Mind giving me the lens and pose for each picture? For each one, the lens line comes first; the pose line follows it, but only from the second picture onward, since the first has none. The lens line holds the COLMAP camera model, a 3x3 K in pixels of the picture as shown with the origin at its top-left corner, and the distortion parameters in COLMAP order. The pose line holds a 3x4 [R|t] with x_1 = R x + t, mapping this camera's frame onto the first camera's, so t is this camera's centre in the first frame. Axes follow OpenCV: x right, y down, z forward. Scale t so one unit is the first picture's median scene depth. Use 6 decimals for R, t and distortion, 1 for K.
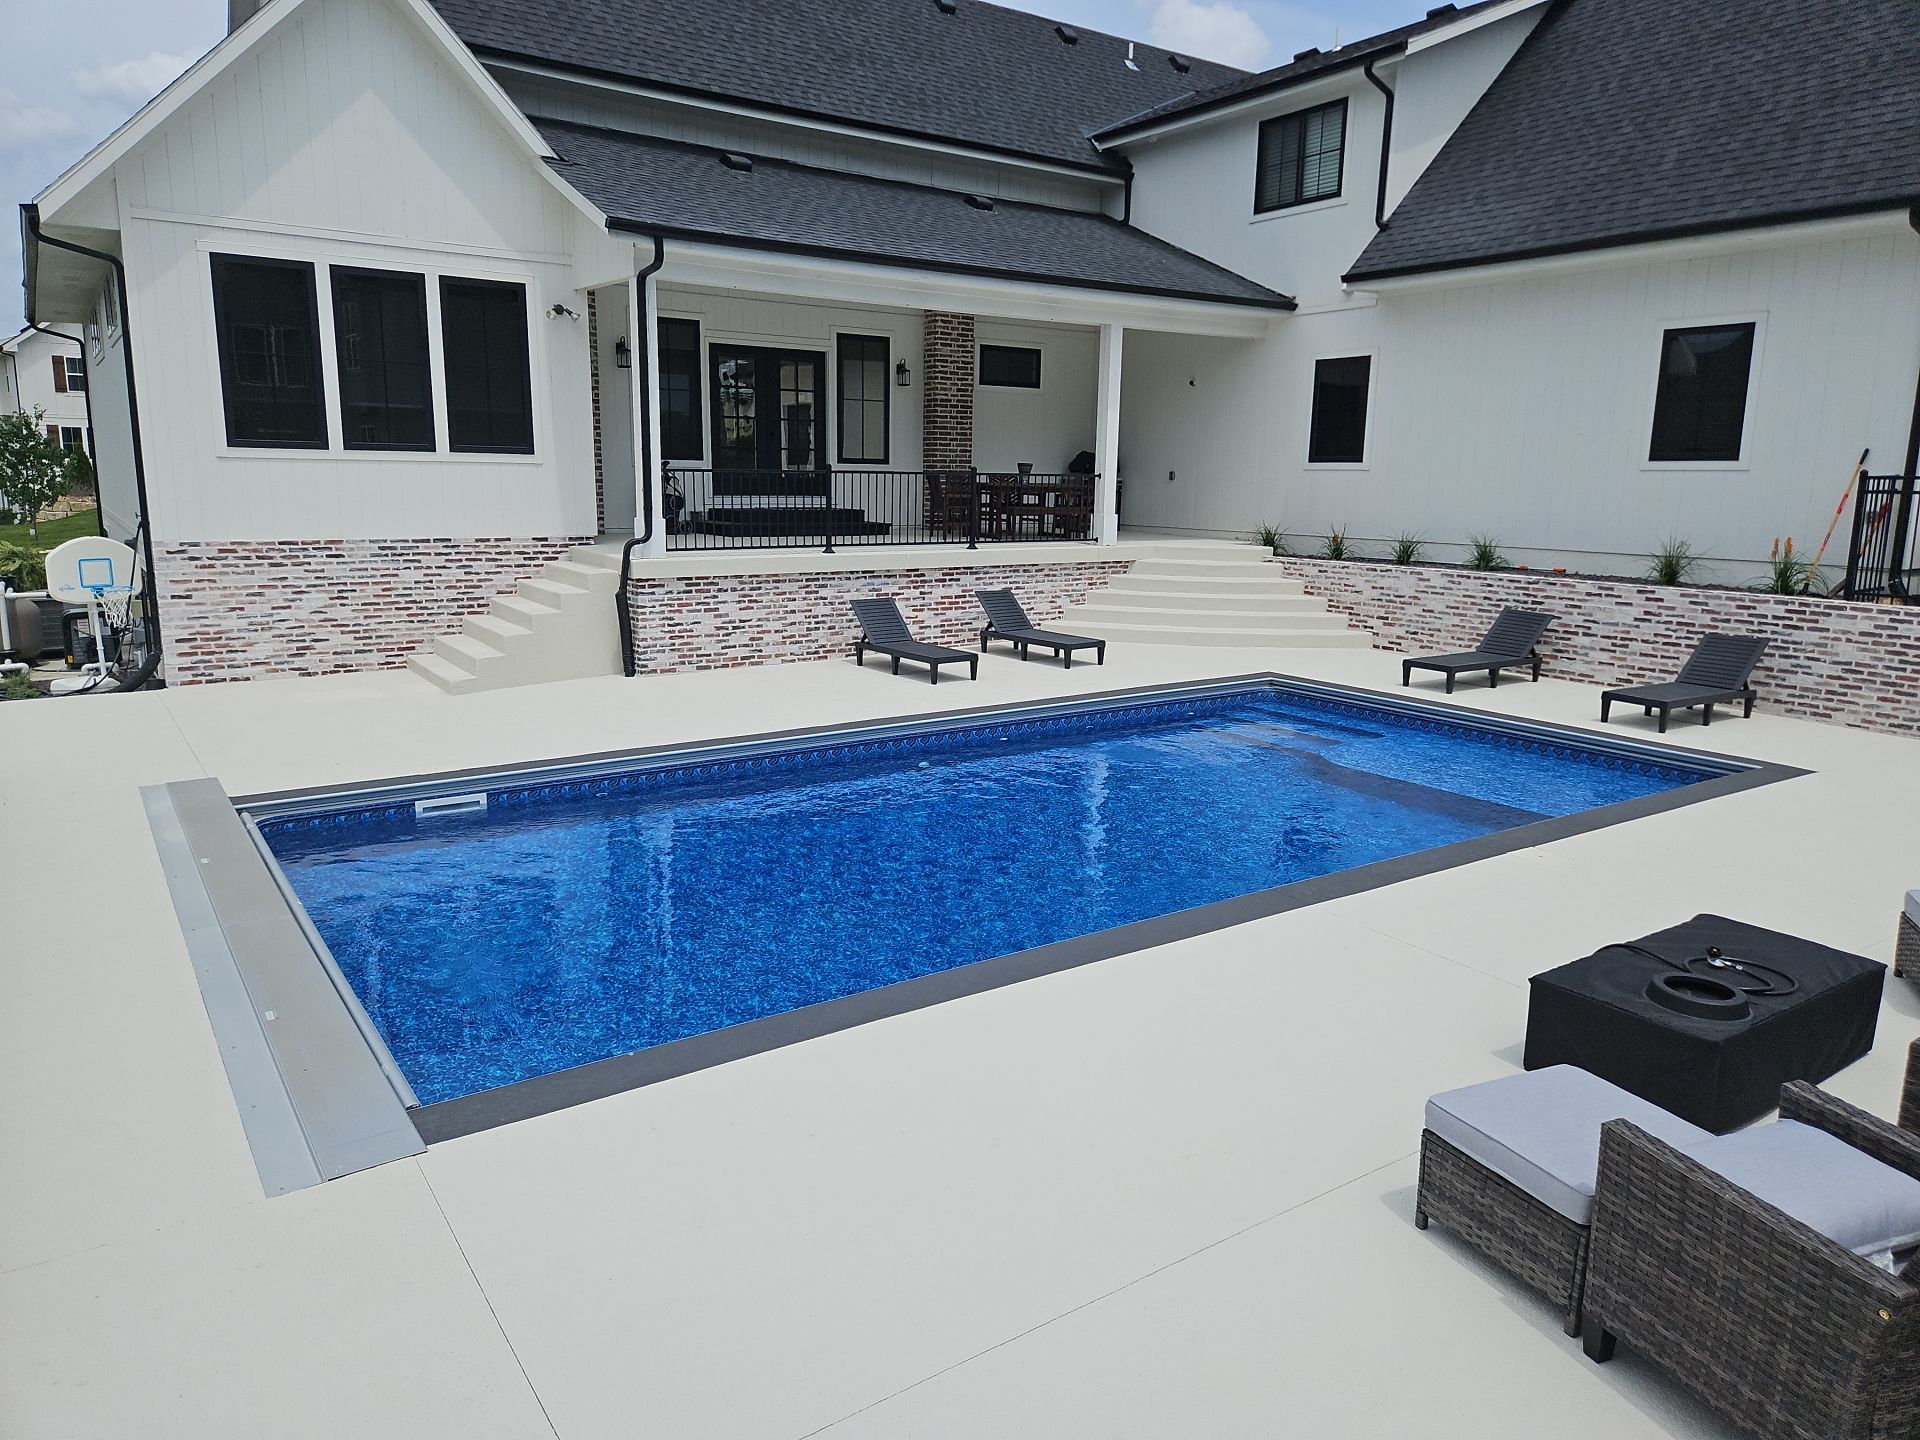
lens RADIAL K [[1281.0, 0, 957.4], [0, 1281.0, 713.5], [0, 0, 1]] dist [0.063825, -0.056651]
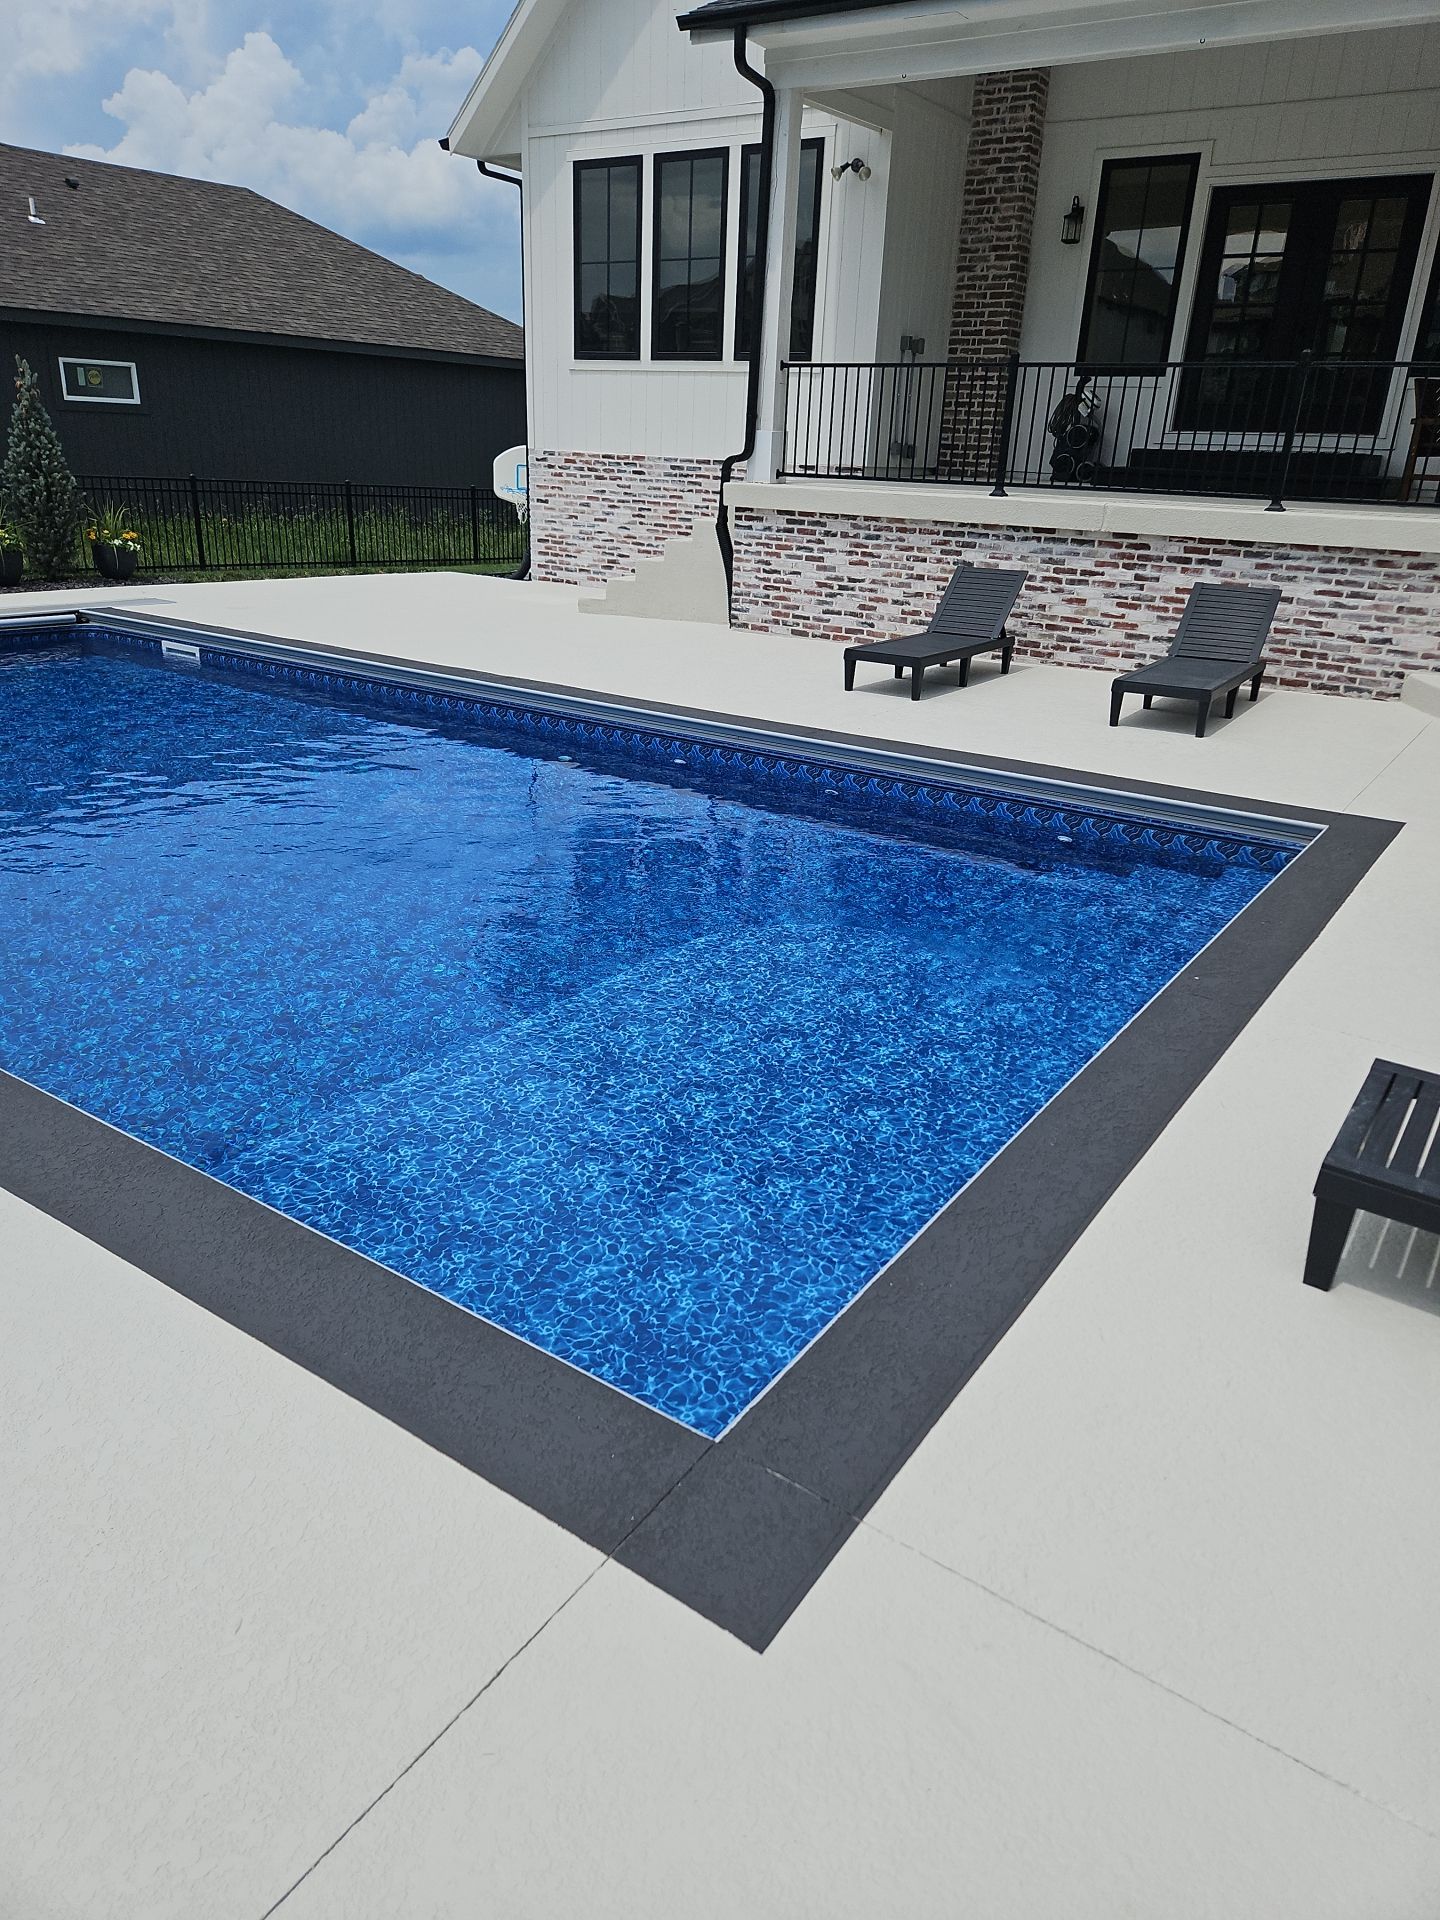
lens RADIAL K [[1281.0, 0, 732.8], [0, 1281.0, 962.5], [0, 0, 1]] dist [0.063825, -0.056651]
pose [[0.358353, 0.349707, -0.865614, 0.565905], [-0.206586, 0.933911, 0.291775, -0.070596], [0.910442, 0.074266, 0.406915, 0.660478]]
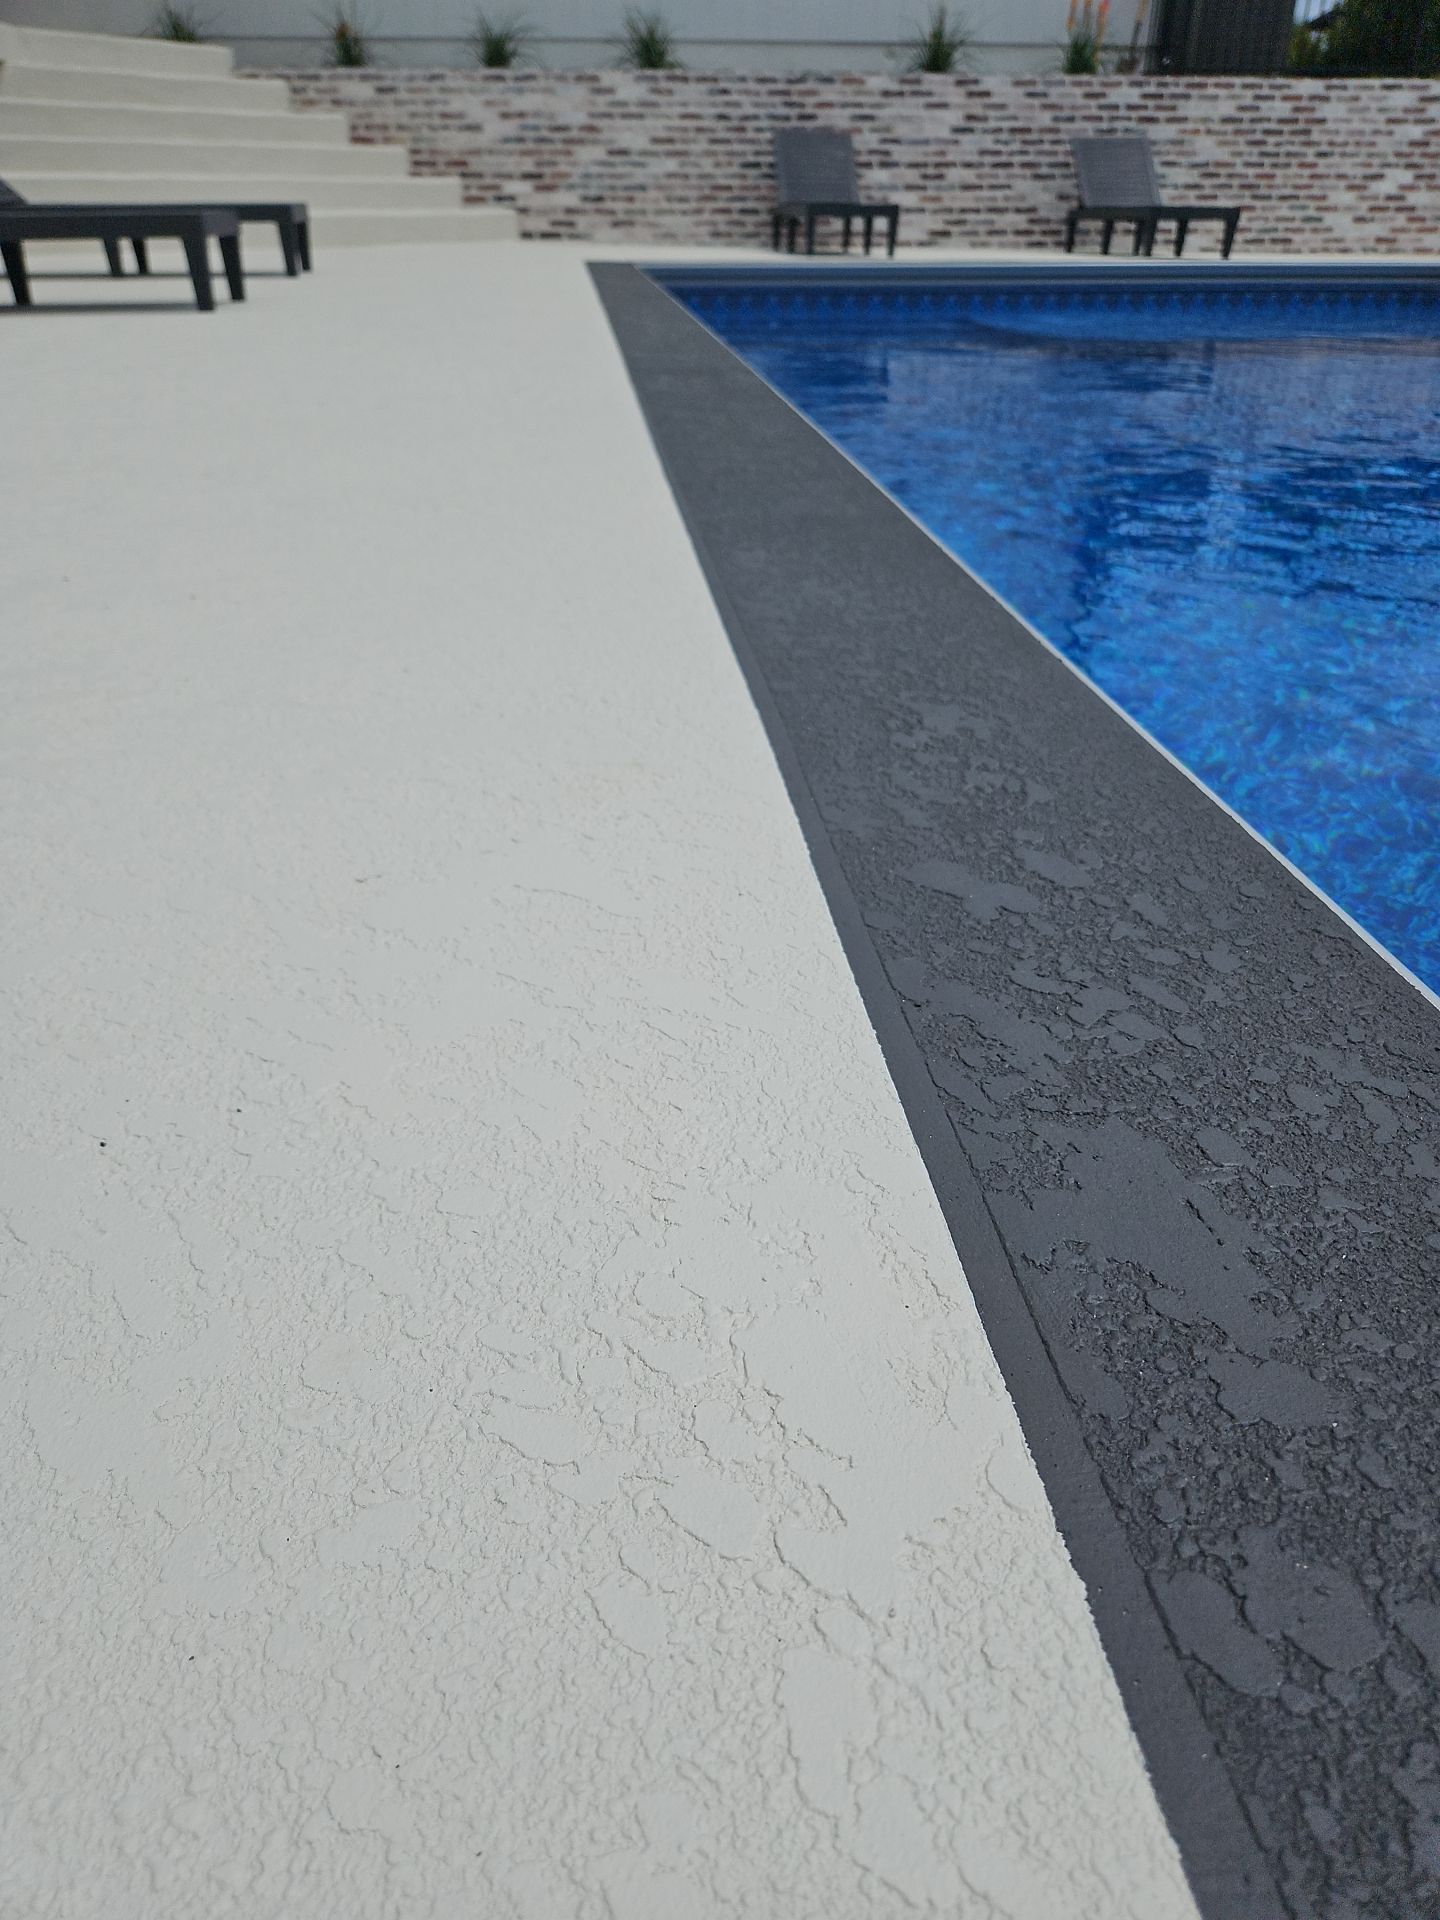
lens RADIAL K [[1281.0, 0, 722.6], [0, 1281.0, 956.0], [0, 0, 1]] dist [0.063825, -0.056651]
pose [[0.489355, -0.446288, 0.749239, -0.259763], [0.167624, 0.891250, 0.421397, 0.007432], [-0.855823, -0.080622, 0.510947, 0.687439]]
